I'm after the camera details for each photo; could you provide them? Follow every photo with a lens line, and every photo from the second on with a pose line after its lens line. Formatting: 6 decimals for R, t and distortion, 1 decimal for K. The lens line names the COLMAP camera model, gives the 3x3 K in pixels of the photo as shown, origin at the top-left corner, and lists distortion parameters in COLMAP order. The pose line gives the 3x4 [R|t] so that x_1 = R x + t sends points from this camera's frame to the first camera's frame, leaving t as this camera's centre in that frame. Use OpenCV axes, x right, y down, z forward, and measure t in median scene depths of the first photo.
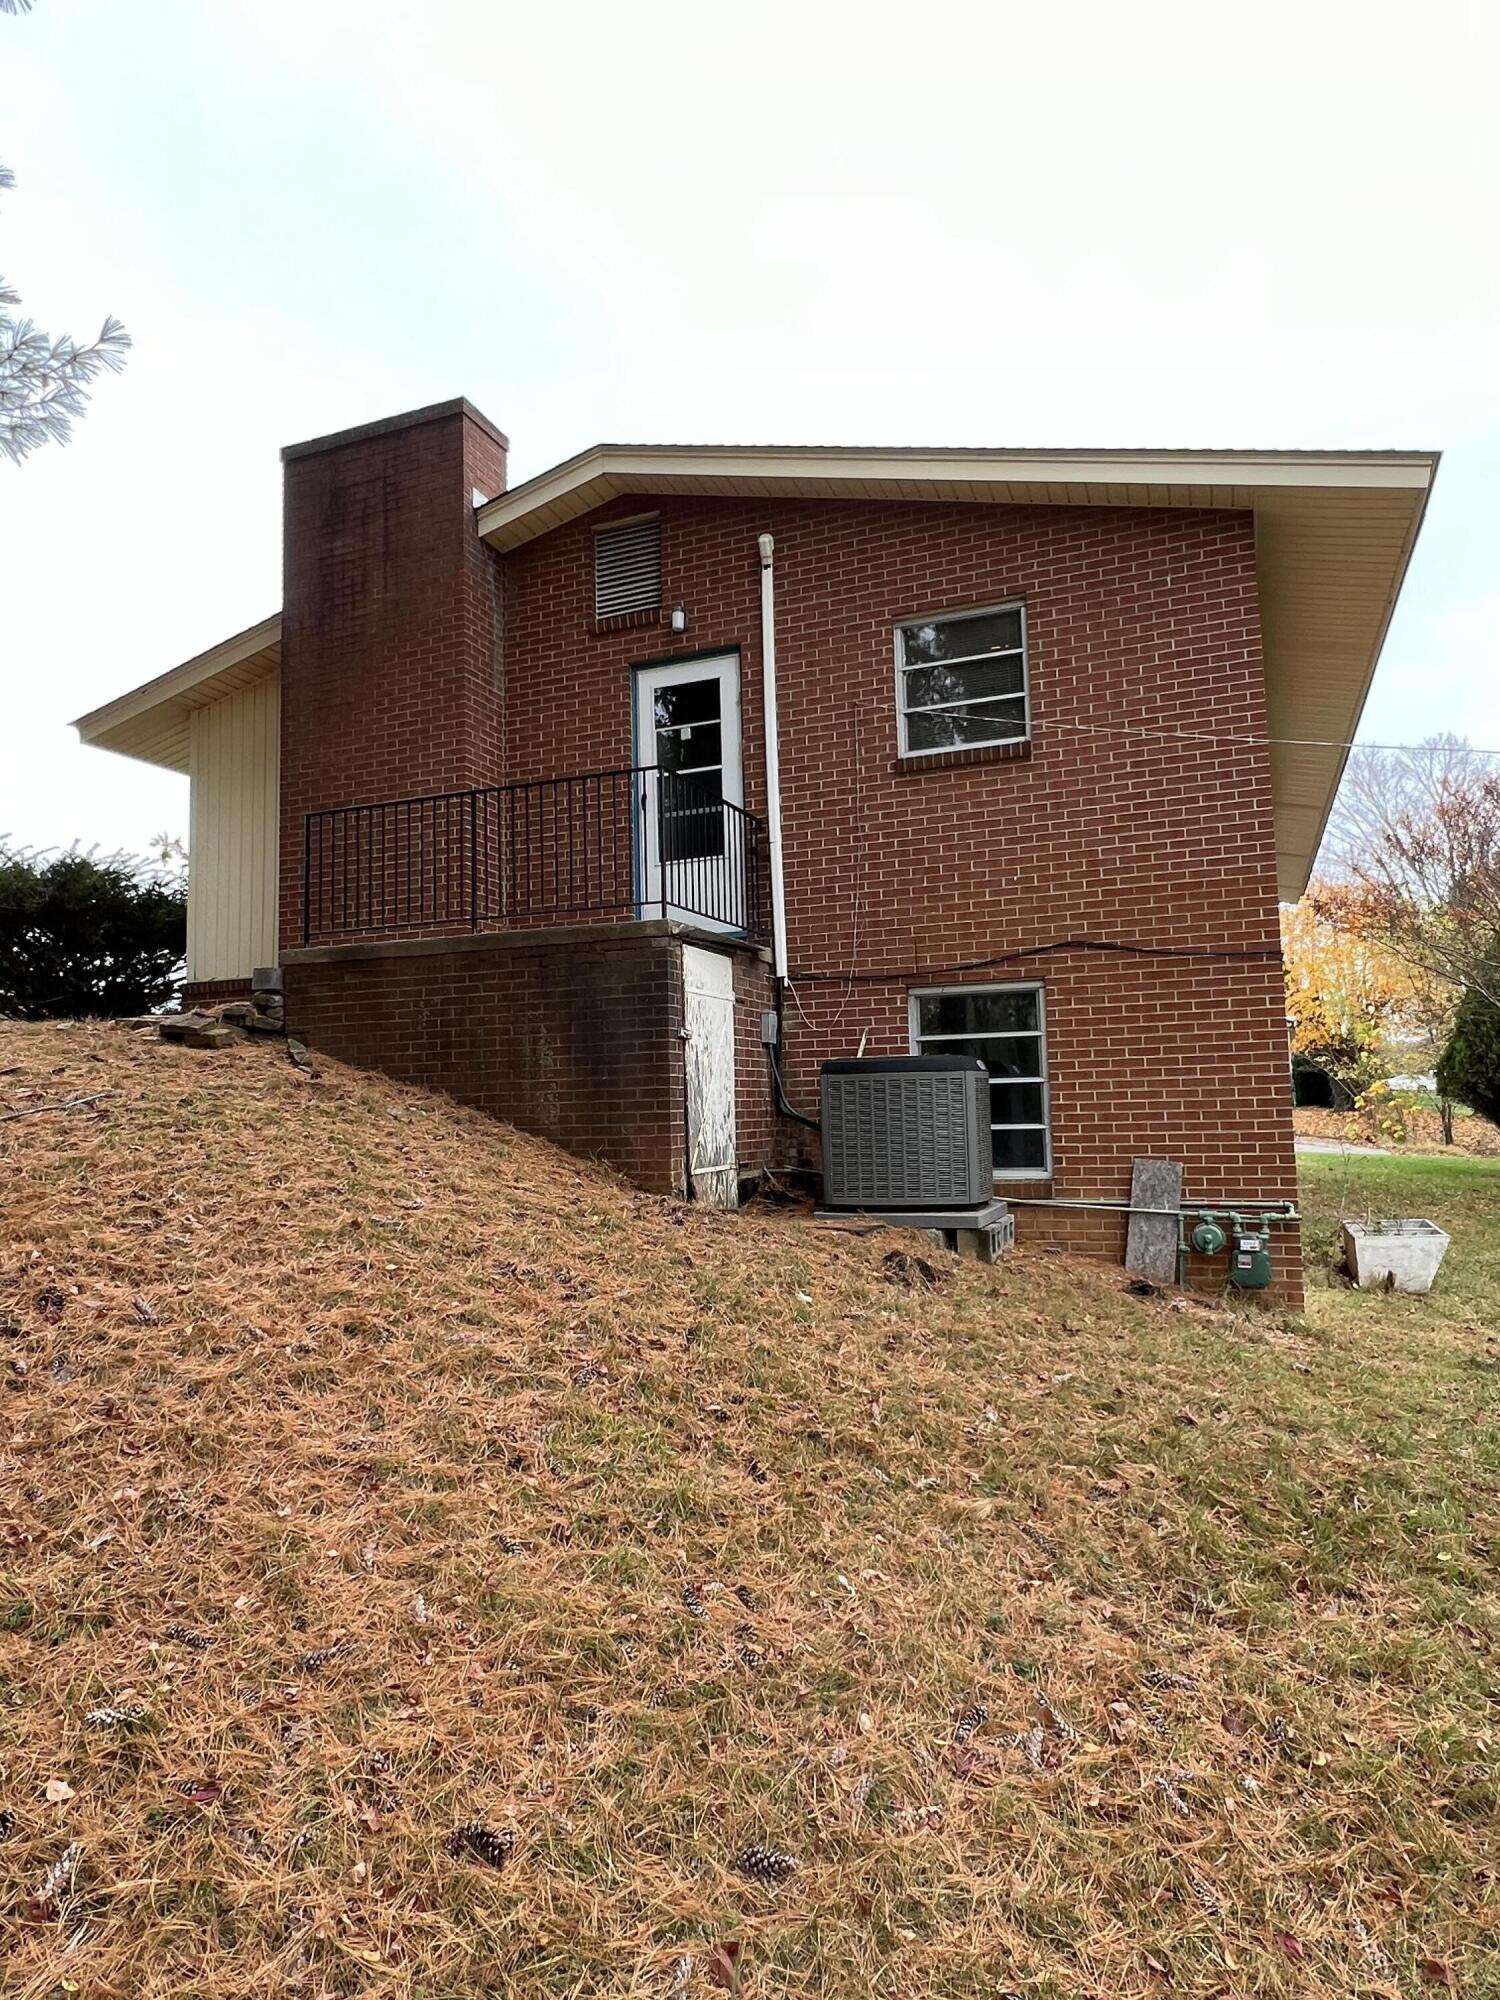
lens RADIAL K [[1270.1, 0, 749.3], [0, 1270.1, 997.7], [0, 0, 1]] dist [0.000181, -0.001948]
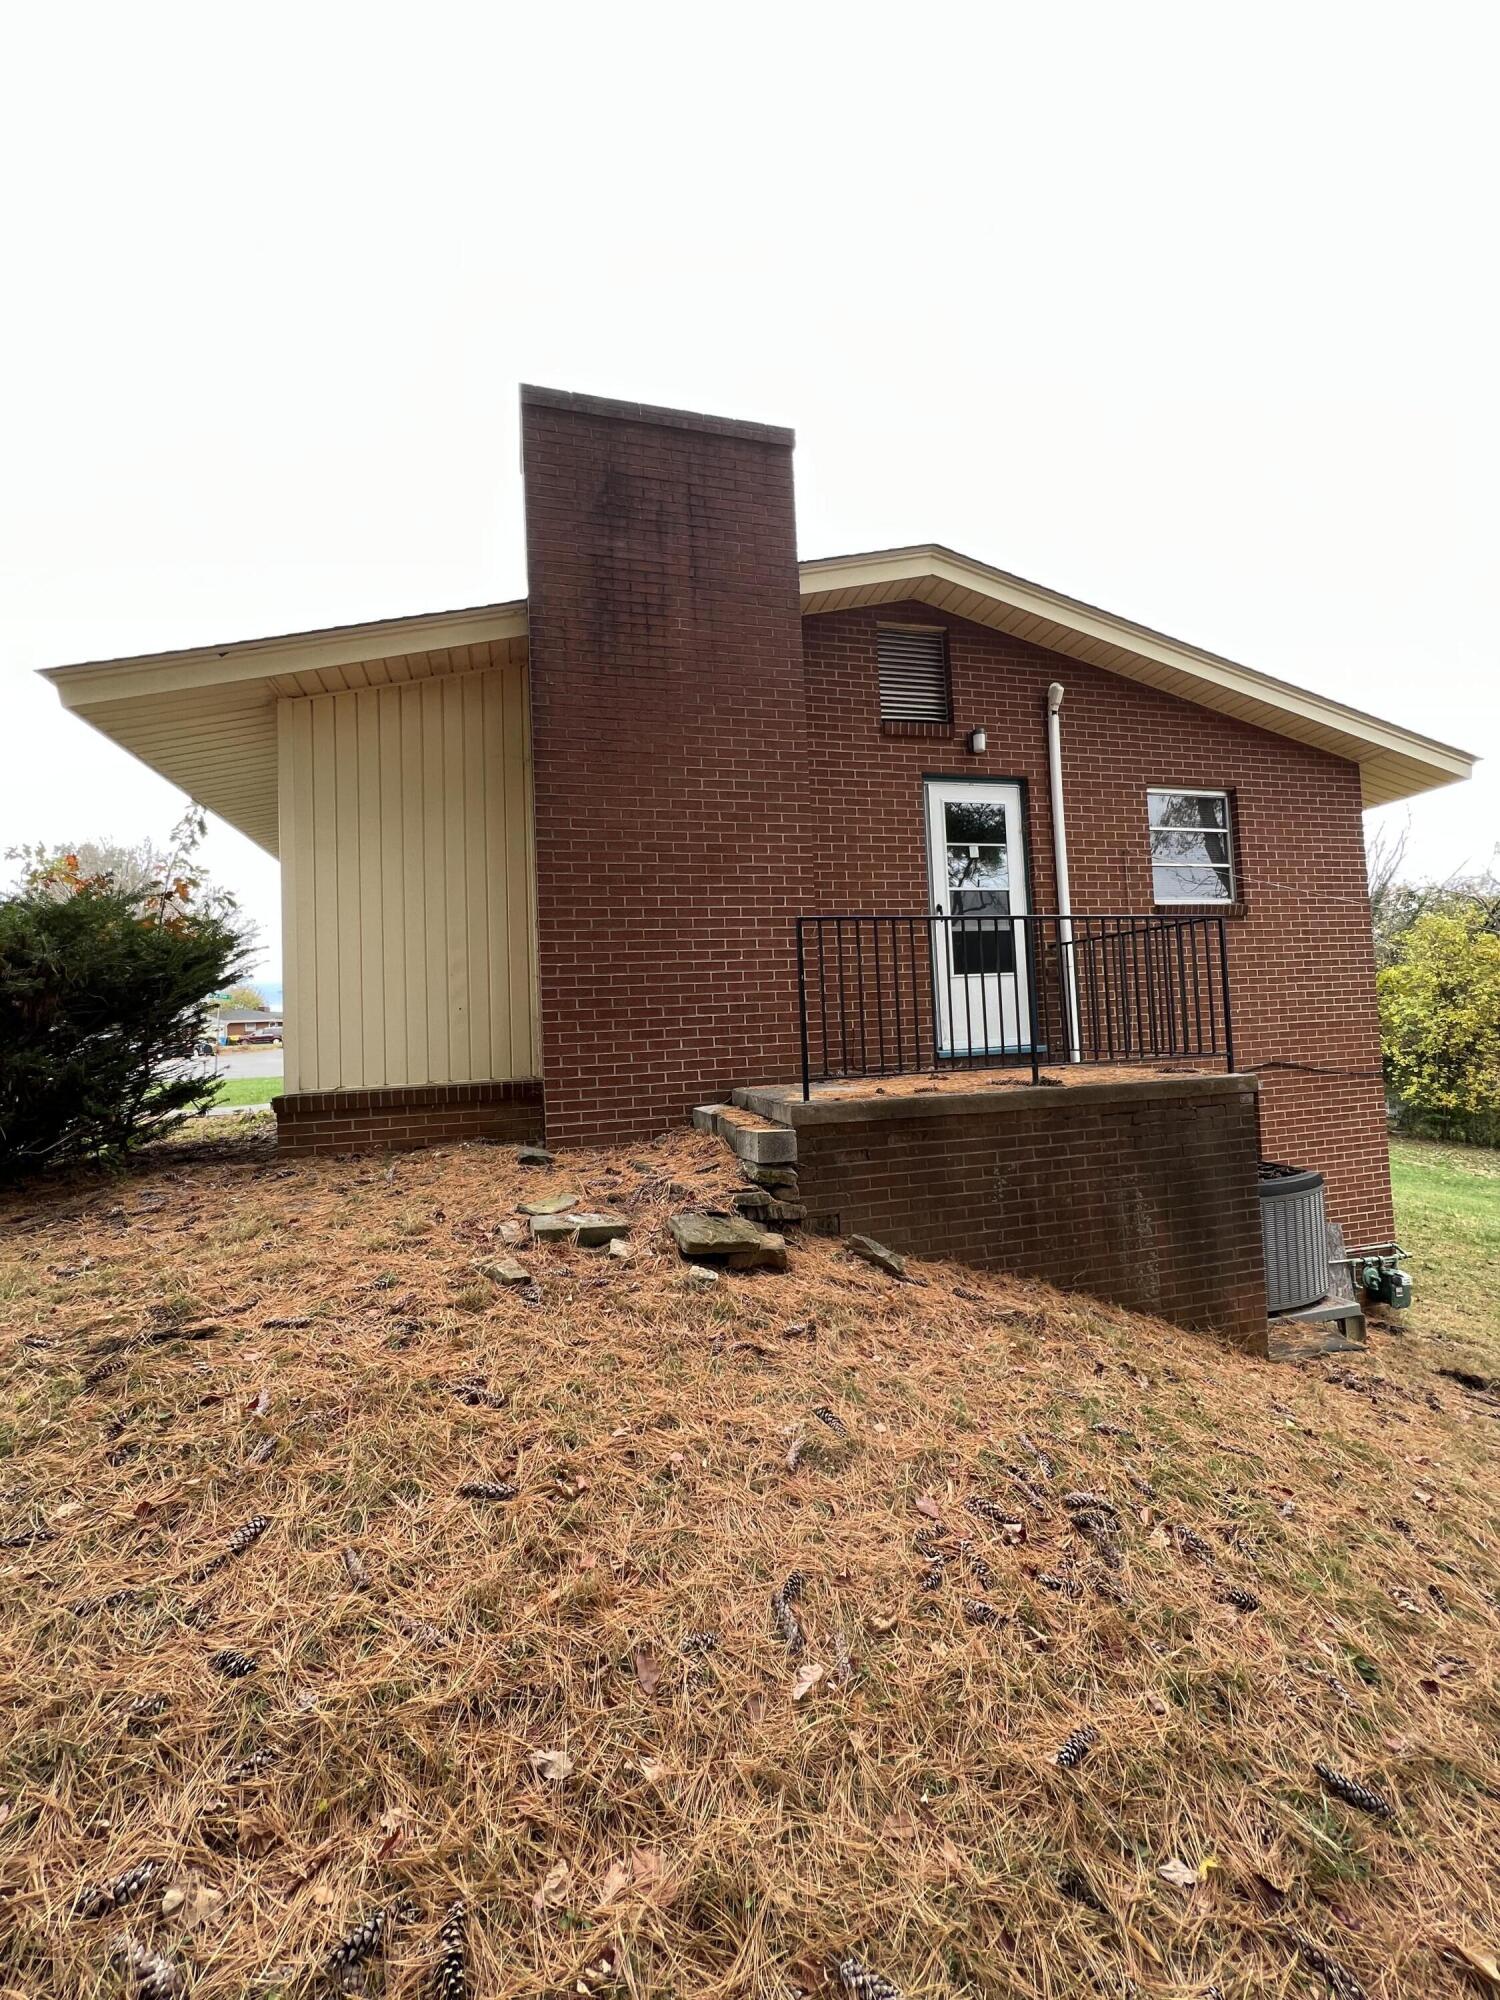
lens RADIAL K [[801.9, 0, 750.0], [0, 801.9, 1000.6], [0, 0, 1]] dist [-0.002060, 0.000194]
pose [[0.795245, 0.012095, 0.606167, -0.583778], [-0.032105, 0.999238, 0.022182, -0.093045], [-0.605437, -0.037102, 0.795028, 0.572743]]
